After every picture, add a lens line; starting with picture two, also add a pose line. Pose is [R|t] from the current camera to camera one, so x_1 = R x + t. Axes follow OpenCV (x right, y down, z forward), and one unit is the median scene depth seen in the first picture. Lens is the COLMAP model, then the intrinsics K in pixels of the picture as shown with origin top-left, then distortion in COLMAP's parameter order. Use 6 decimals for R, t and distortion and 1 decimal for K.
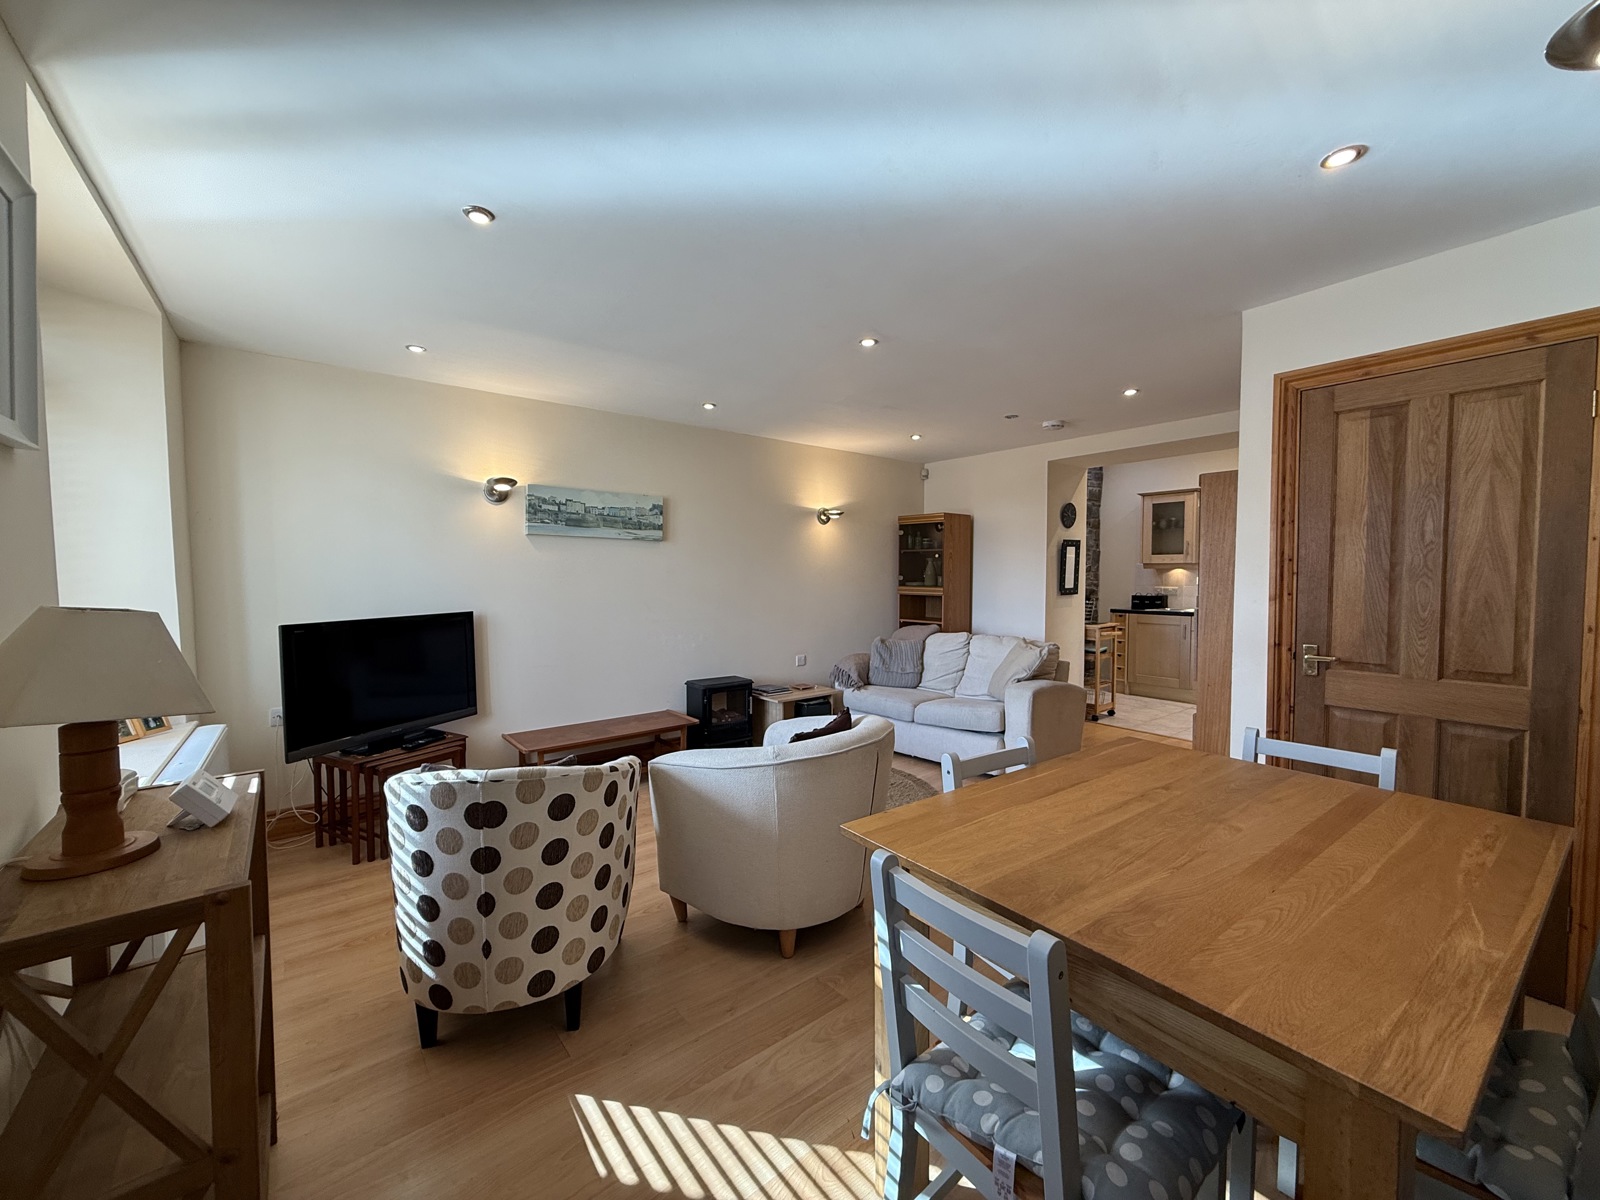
lens RADIAL K [[642.8, 0, 800.0], [0, 642.8, 600.0], [0, 0, 1]] dist [0.001047, 0.000113]
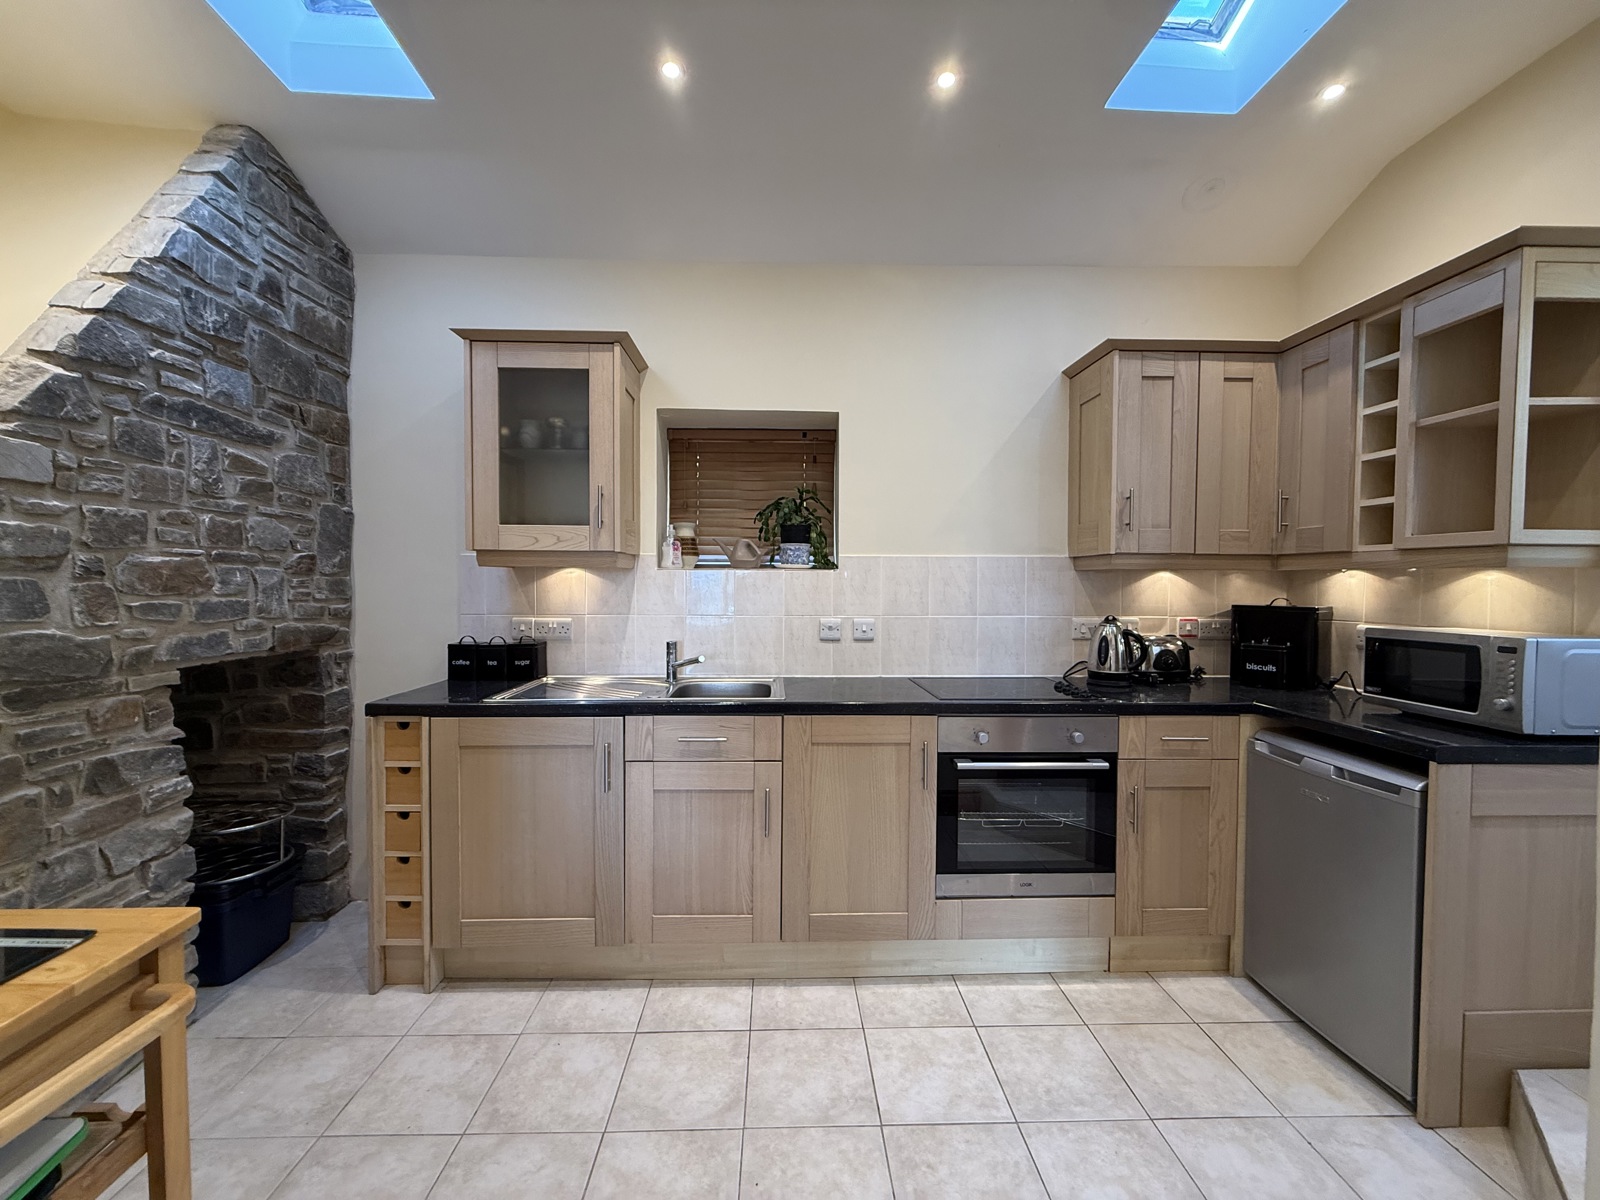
lens RADIAL K [[628.7, 0, 797.0], [0, 628.7, 597.4], [0, 0, 1]] dist [-0.000279, 0.000063]
pose [[0.595209, -0.016022, 0.803411, 0.380721], [0.026930, 0.999637, -0.000016, -0.028835], [-0.803120, 0.021646, 0.595424, 0.691646]]
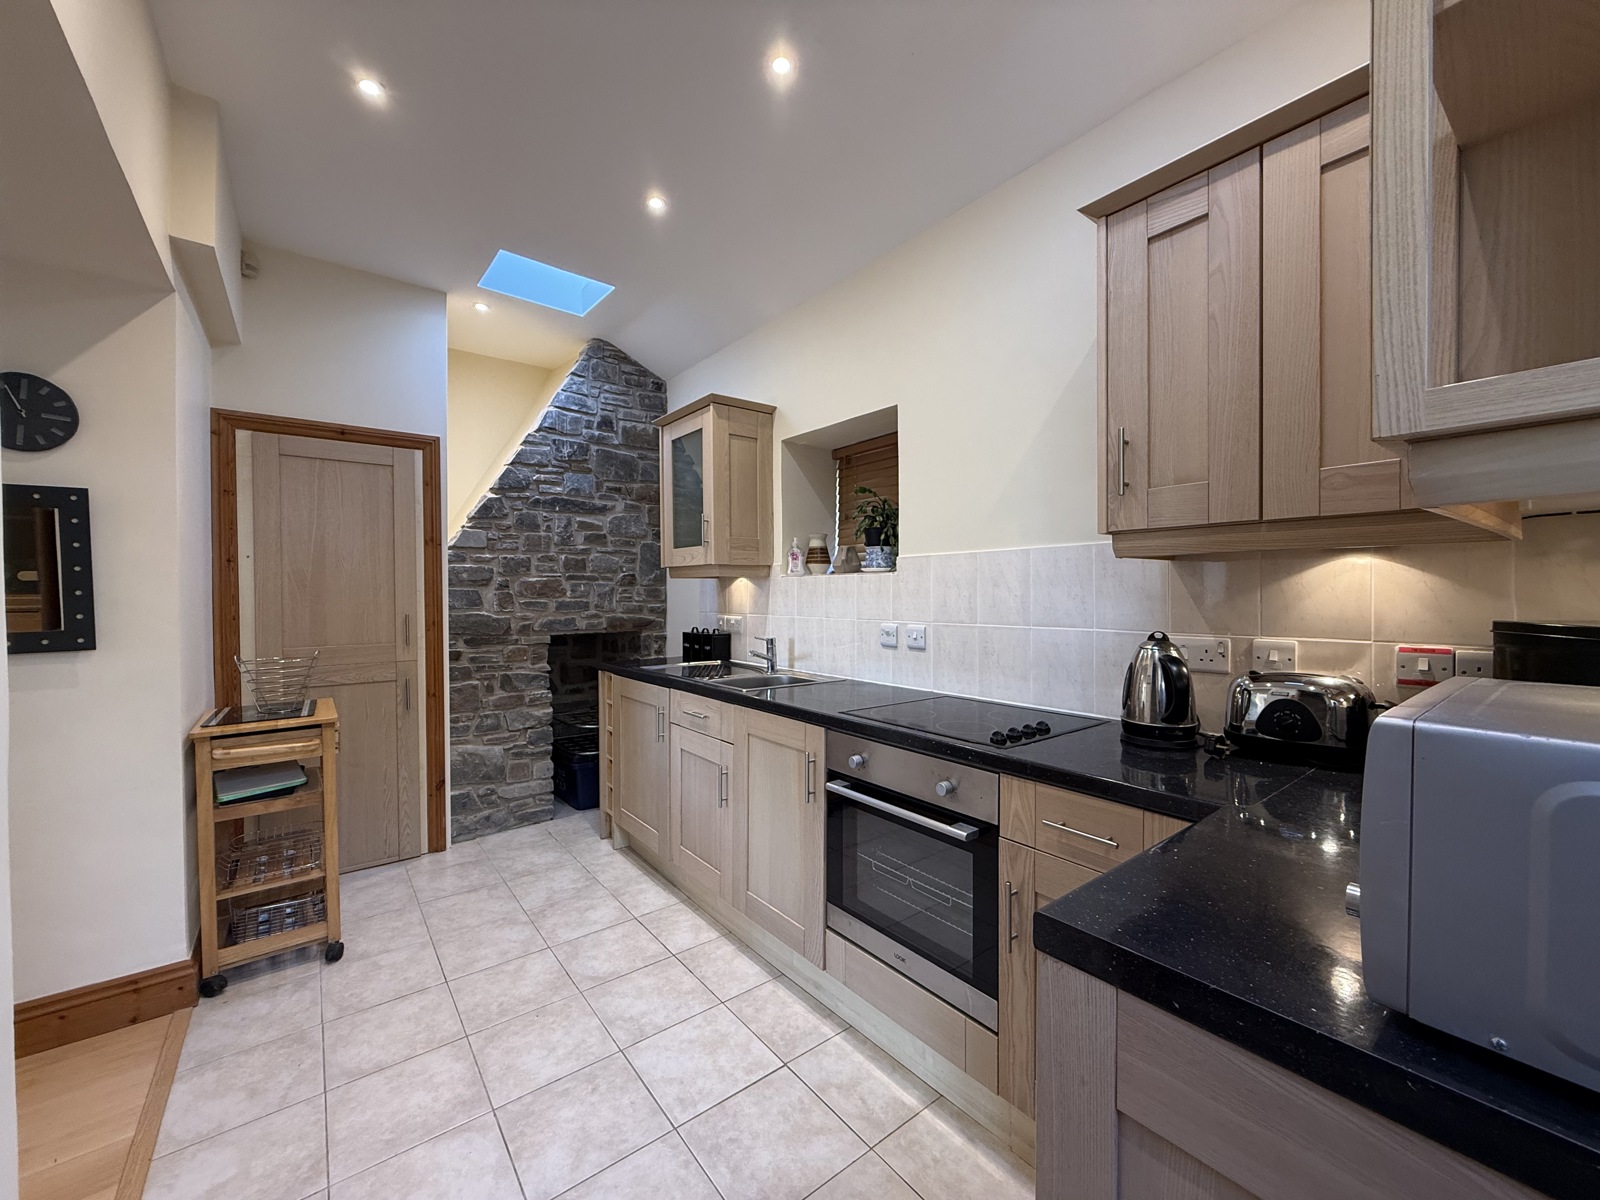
lens RADIAL K [[628.7, 0, 797.0], [0, 628.7, 597.4], [0, 0, 1]] dist [-0.000279, 0.000063]
pose [[0.999978, -0.006175, -0.002439, 0.640229], [0.006100, 0.999540, -0.029707, -0.020272], [0.002621, 0.029691, 0.999556, 0.544033]]
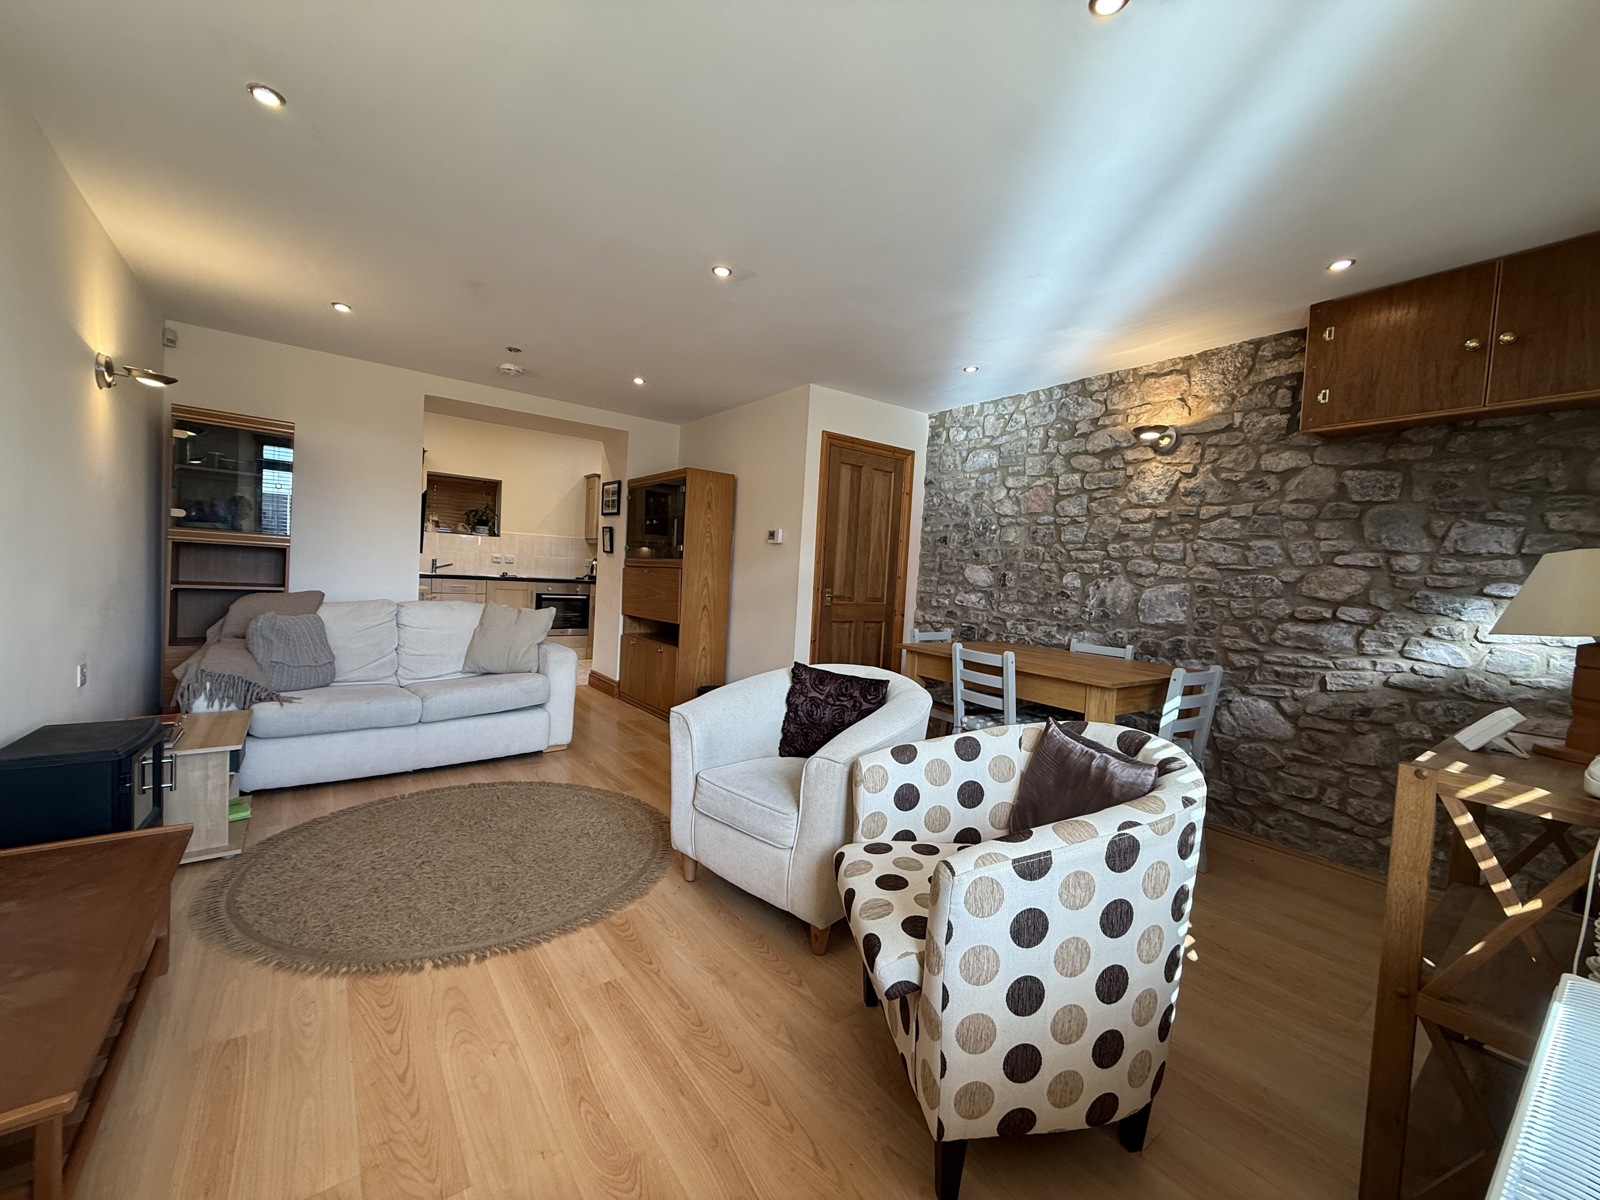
lens RADIAL K [[628.7, 0, 797.0], [0, 628.7, 597.4], [0, 0, 1]] dist [-0.000279, 0.000063]
pose [[0.028849, -0.034353, 0.998993, -0.336536], [-0.014330, 0.999292, 0.034778, 0.011714], [-0.999481, -0.015319, 0.028337, 0.370054]]
